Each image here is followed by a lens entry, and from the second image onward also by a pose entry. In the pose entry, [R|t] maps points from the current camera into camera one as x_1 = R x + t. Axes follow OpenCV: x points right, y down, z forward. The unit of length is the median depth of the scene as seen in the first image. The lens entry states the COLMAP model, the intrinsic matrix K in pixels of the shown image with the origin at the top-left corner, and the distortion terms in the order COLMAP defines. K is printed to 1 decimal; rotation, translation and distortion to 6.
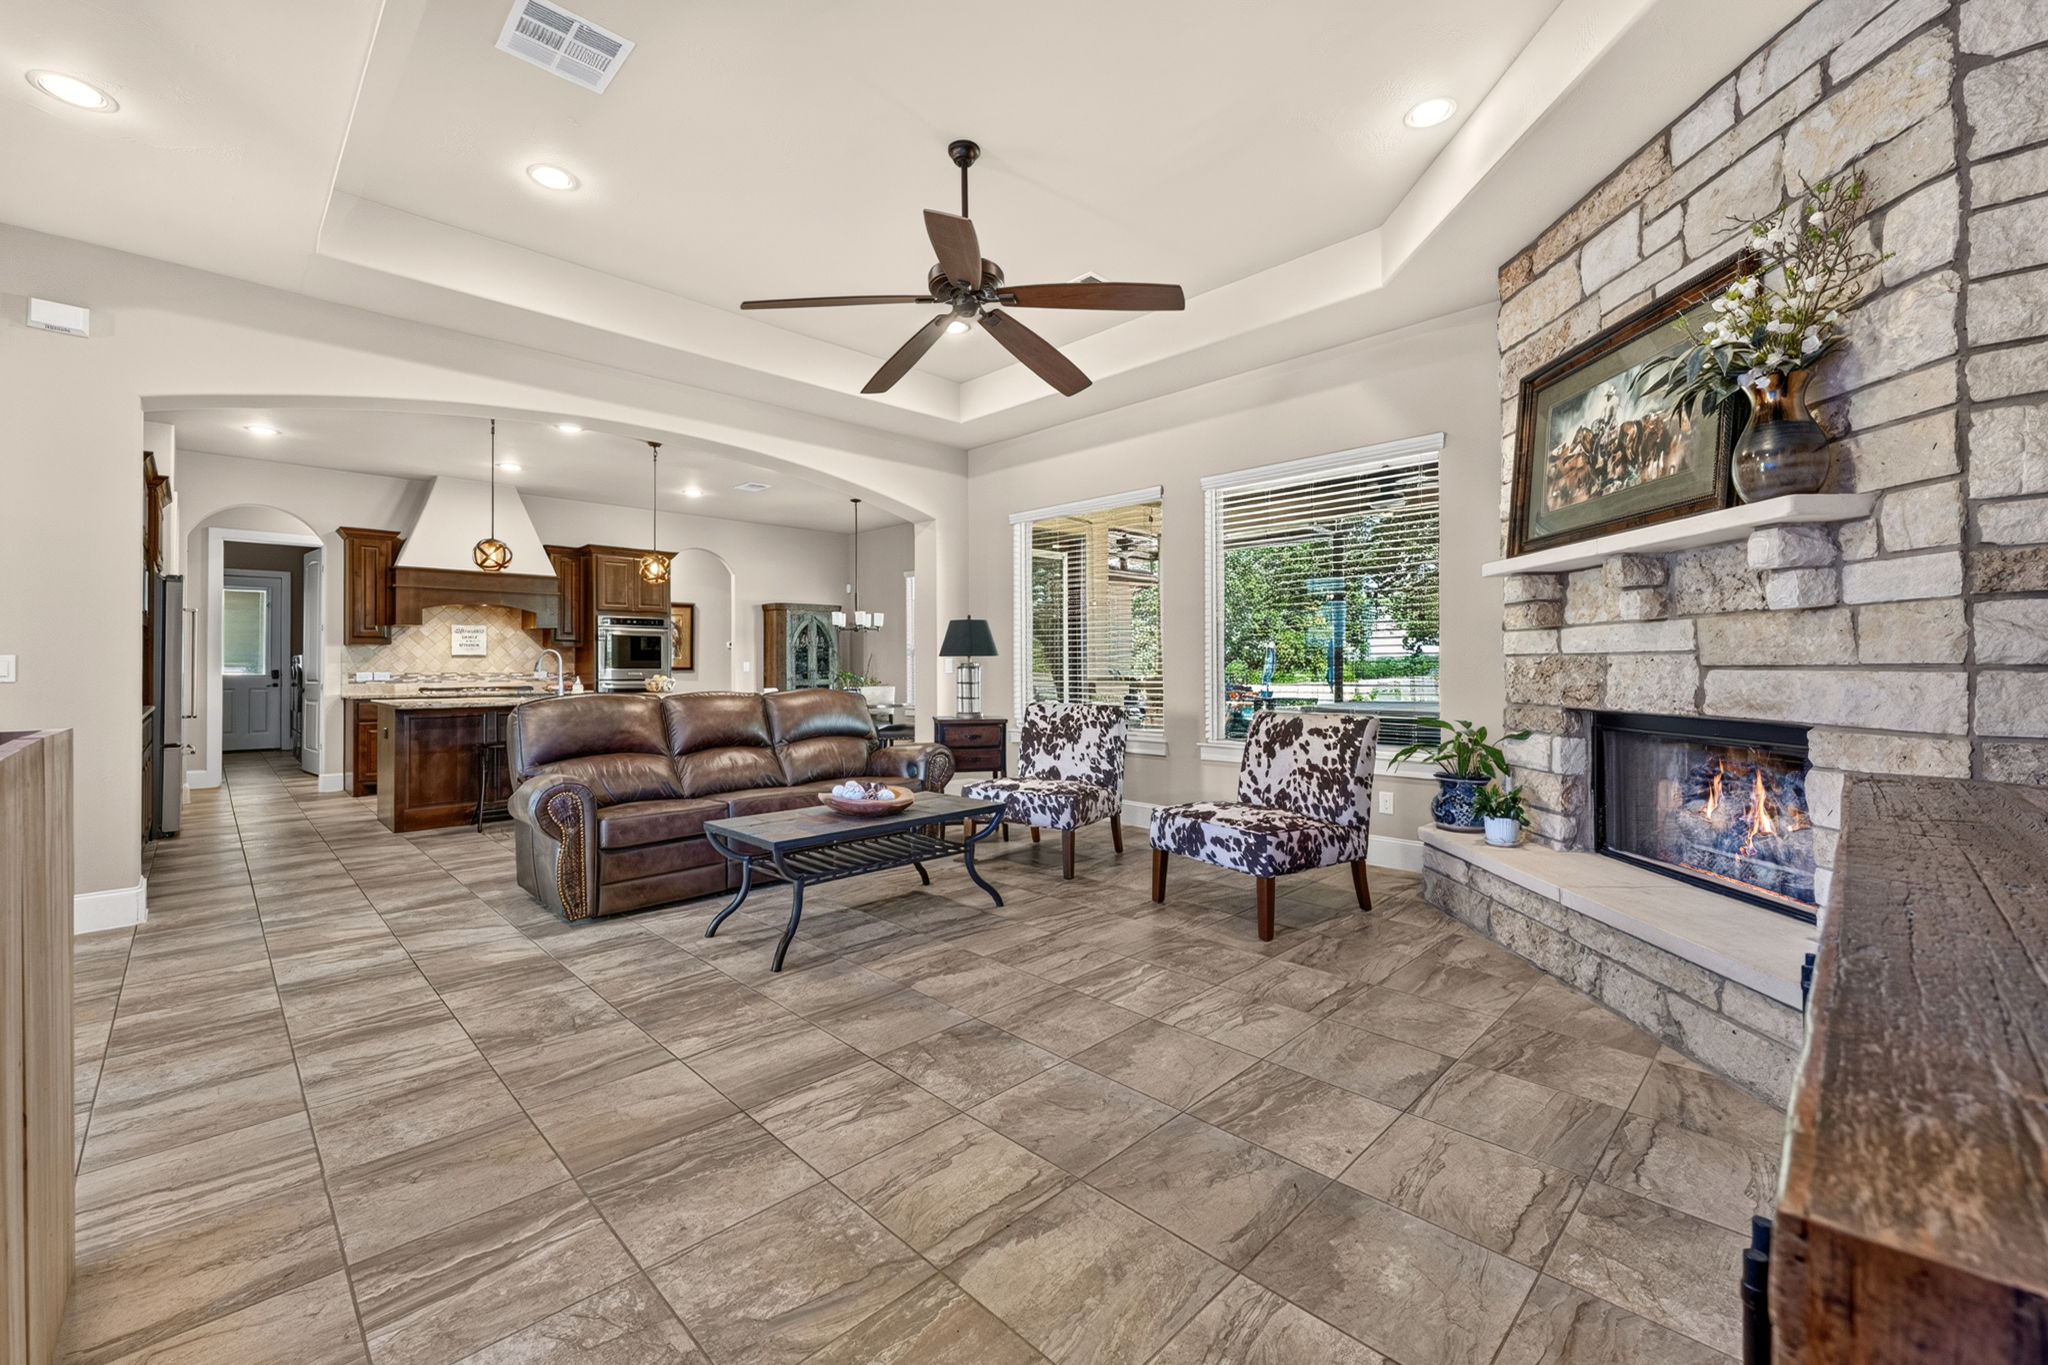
lens RADIAL K [[830.1, 0, 1032.3], [0, 830.1, 665.5], [0, 0, 1]] dist [-0.000749, -0.000750]
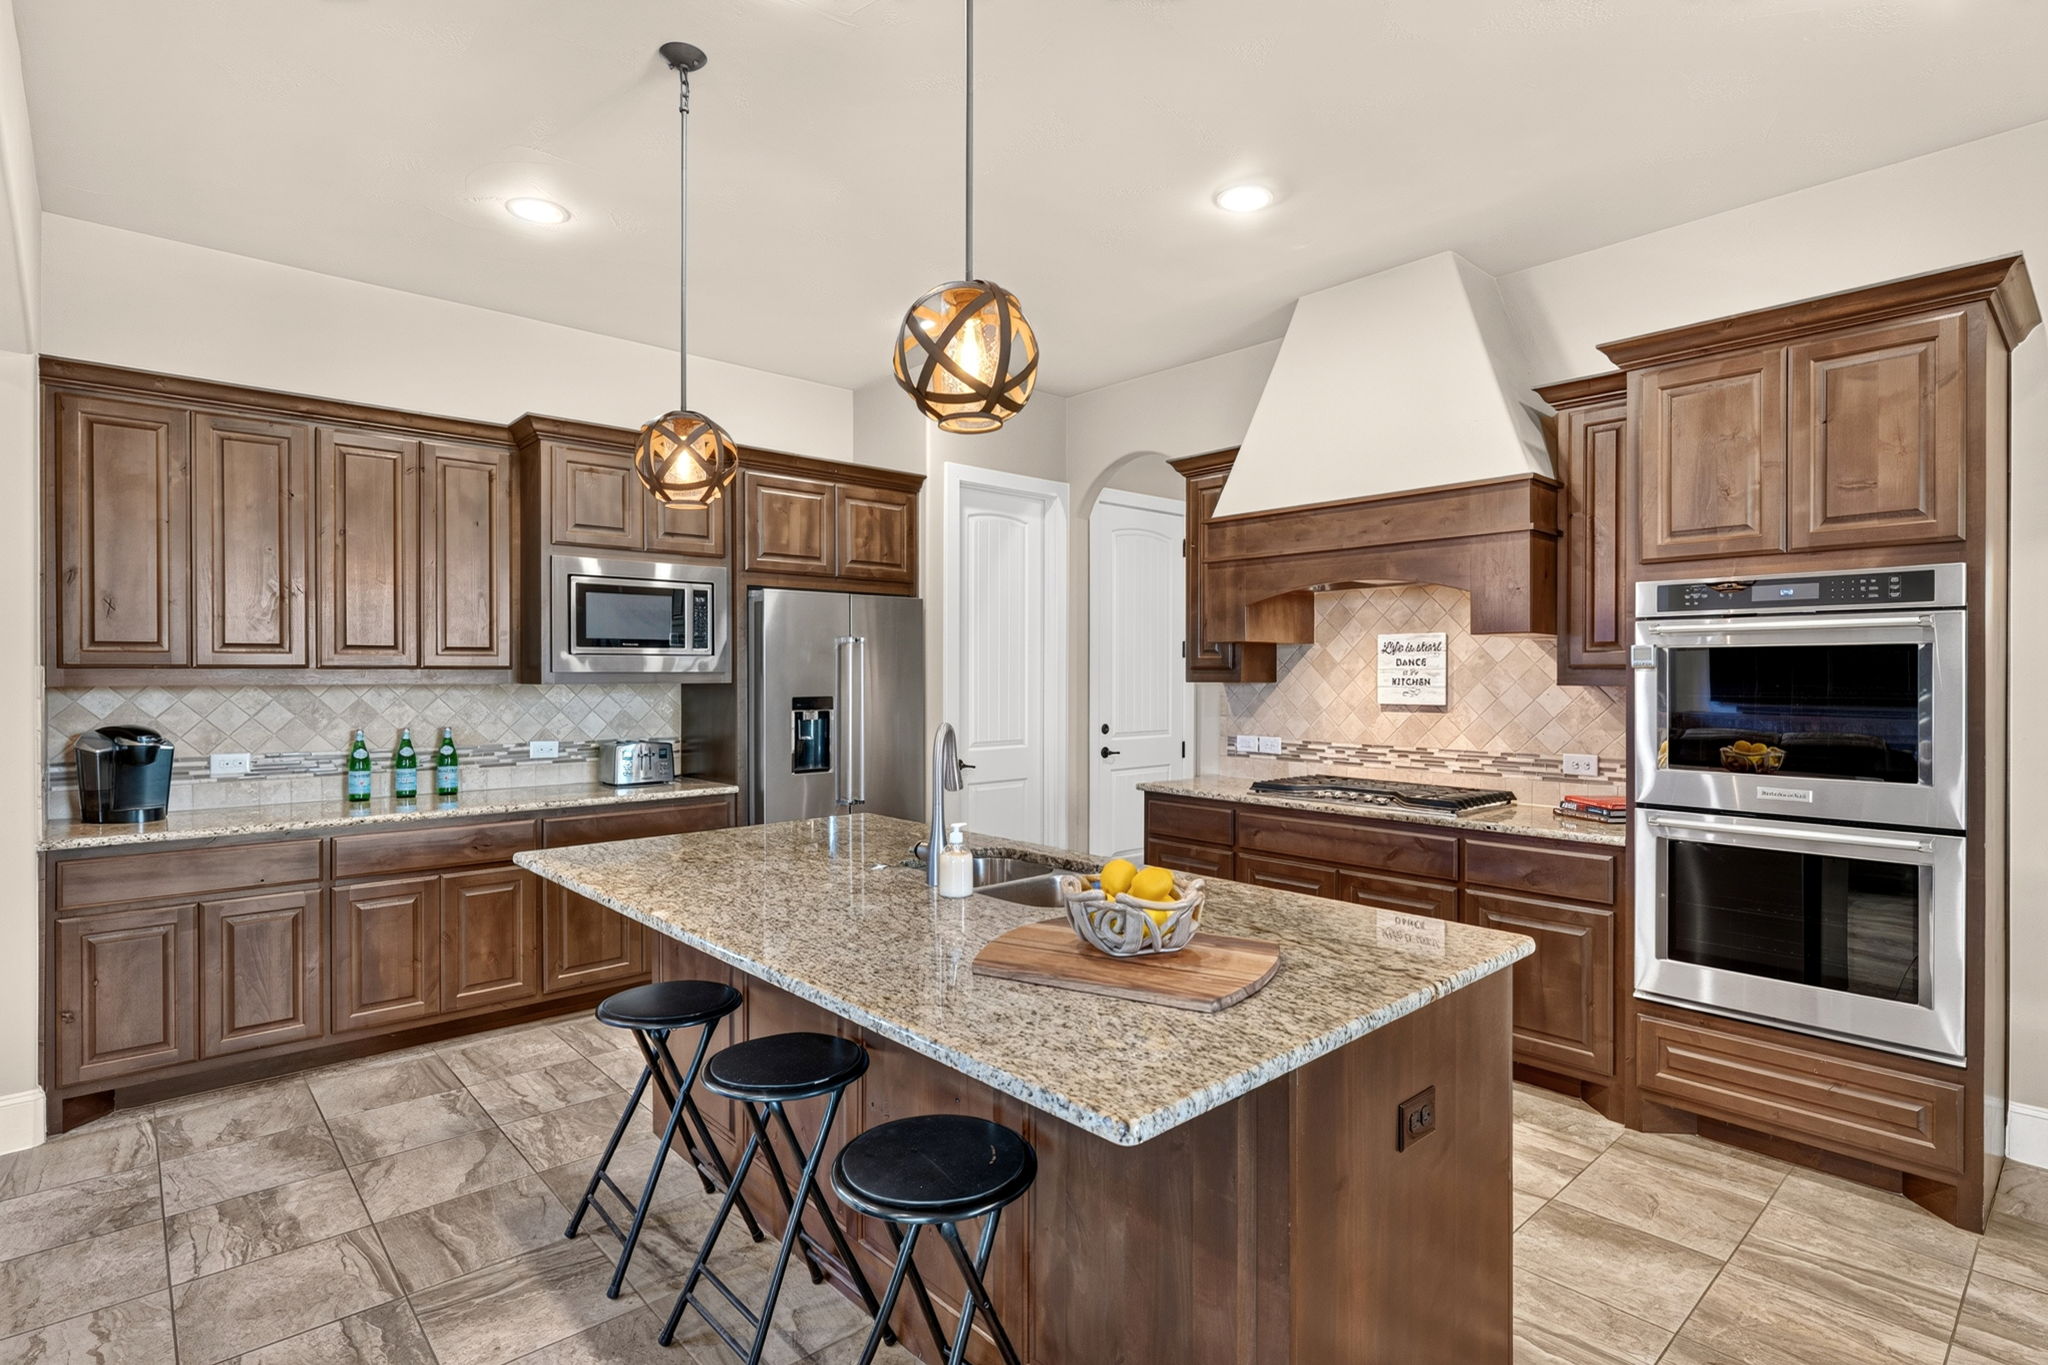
lens RADIAL K [[1013.3, 0, 1028.4], [0, 1013.3, 667.1], [0, 0, 1]] dist [-0.000946, 0.000251]
pose [[-0.059976, 0.001083, -0.998199, -0.328173], [0.001379, 0.999999, 0.001003, -0.064519], [0.998199, -0.001316, -0.059977, 1.676153]]
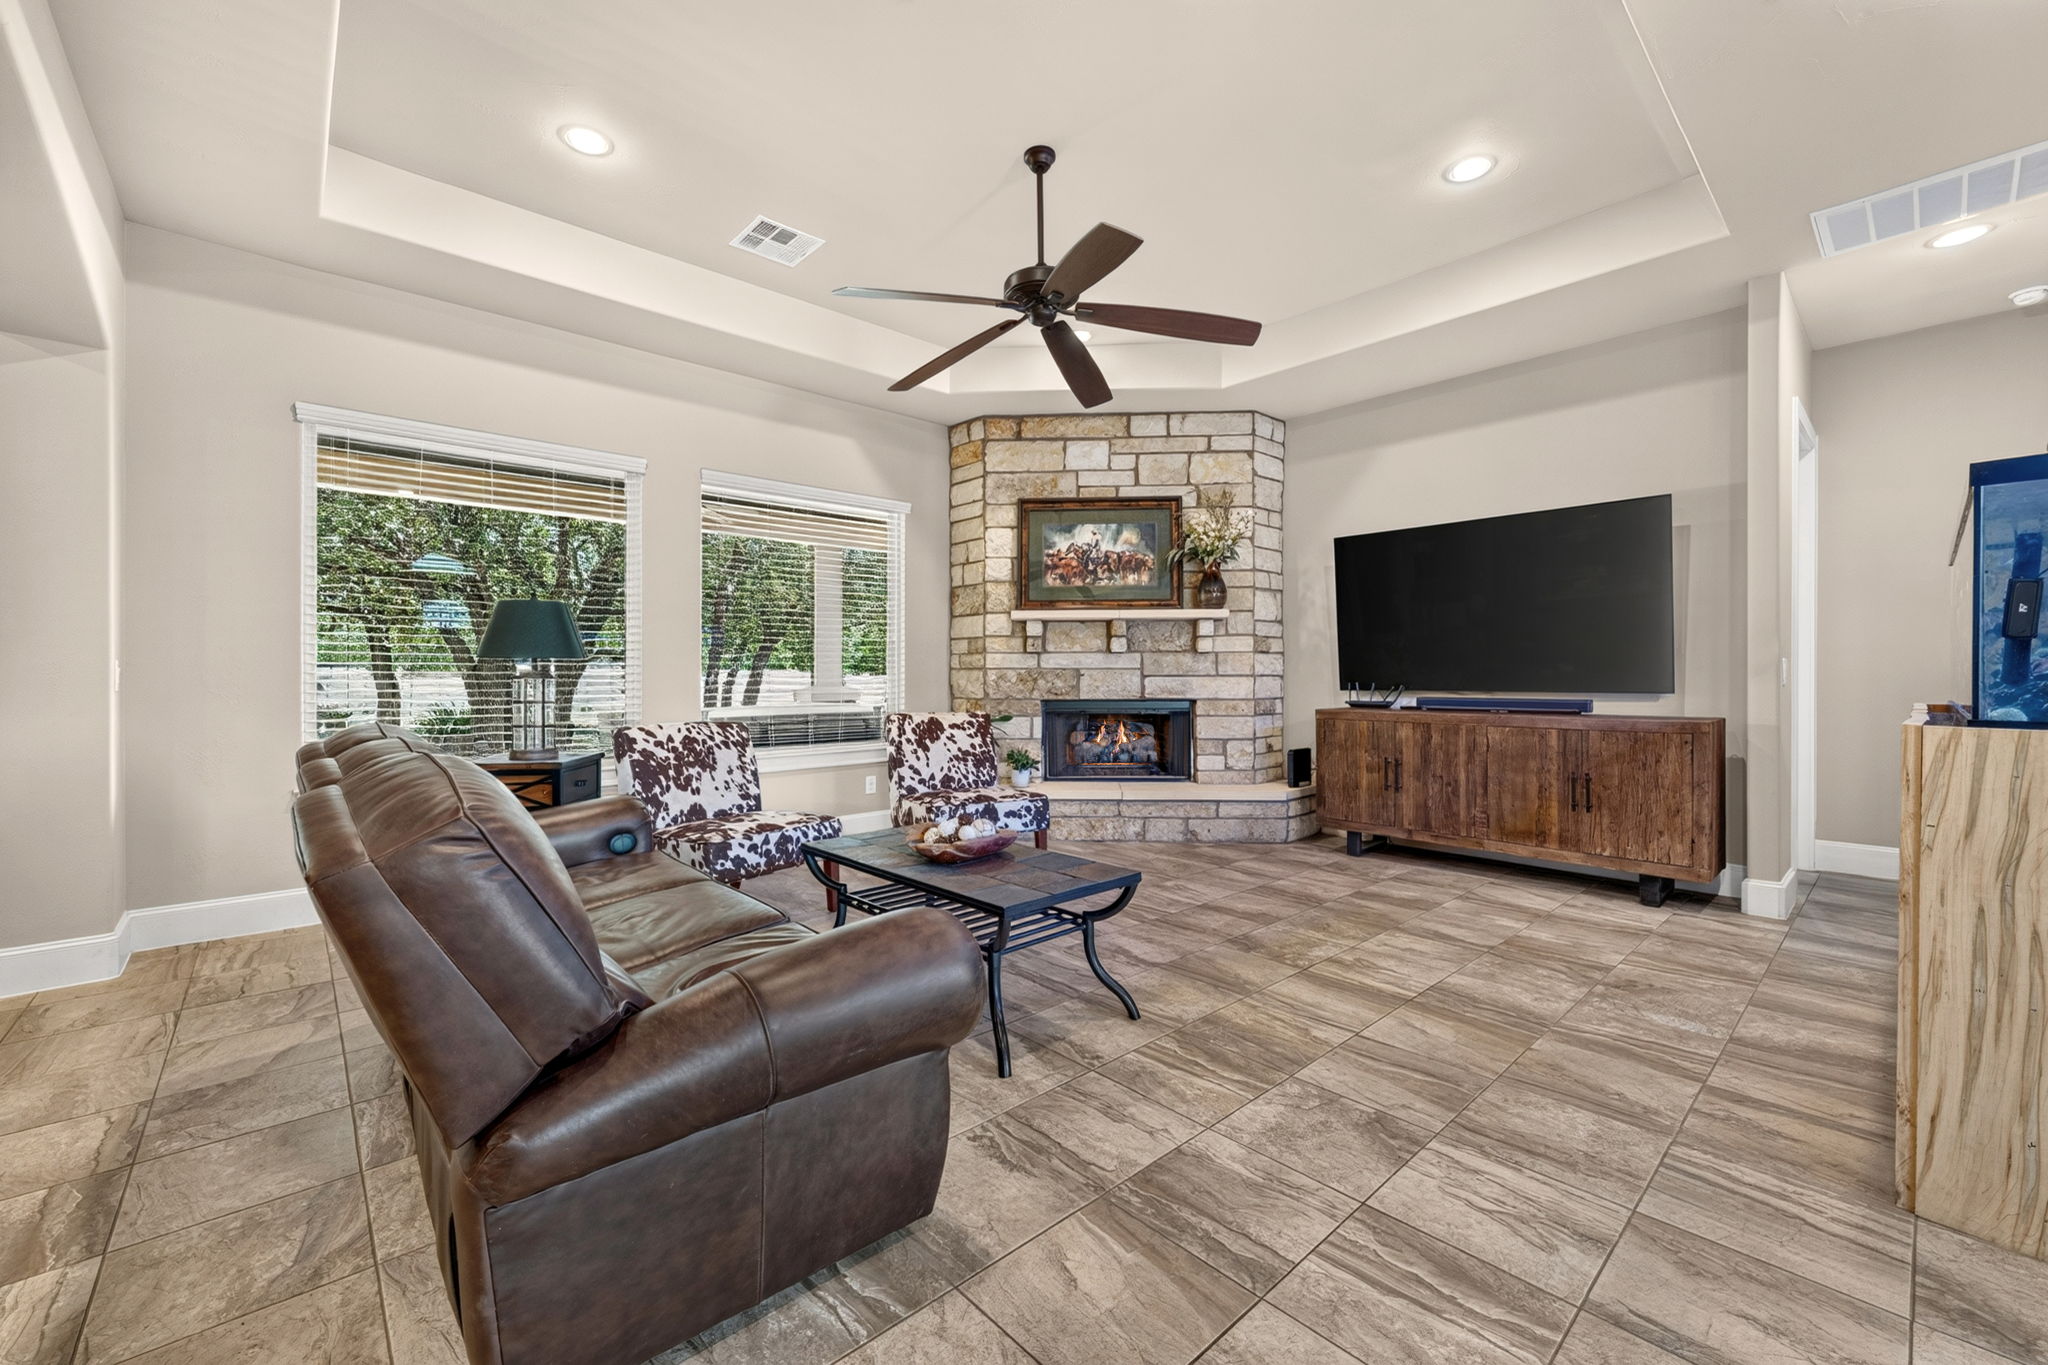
lens RADIAL K [[830.1, 0, 994.5], [0, 830.1, 686.1], [0, 0, 1]] dist [-0.000749, -0.000750]
pose [[0.060728, -0.008690, 0.998117, -0.907783], [0.000794, 0.999962, 0.008658, 0.006245], [-0.998154, 0.000267, 0.060733, 0.832759]]
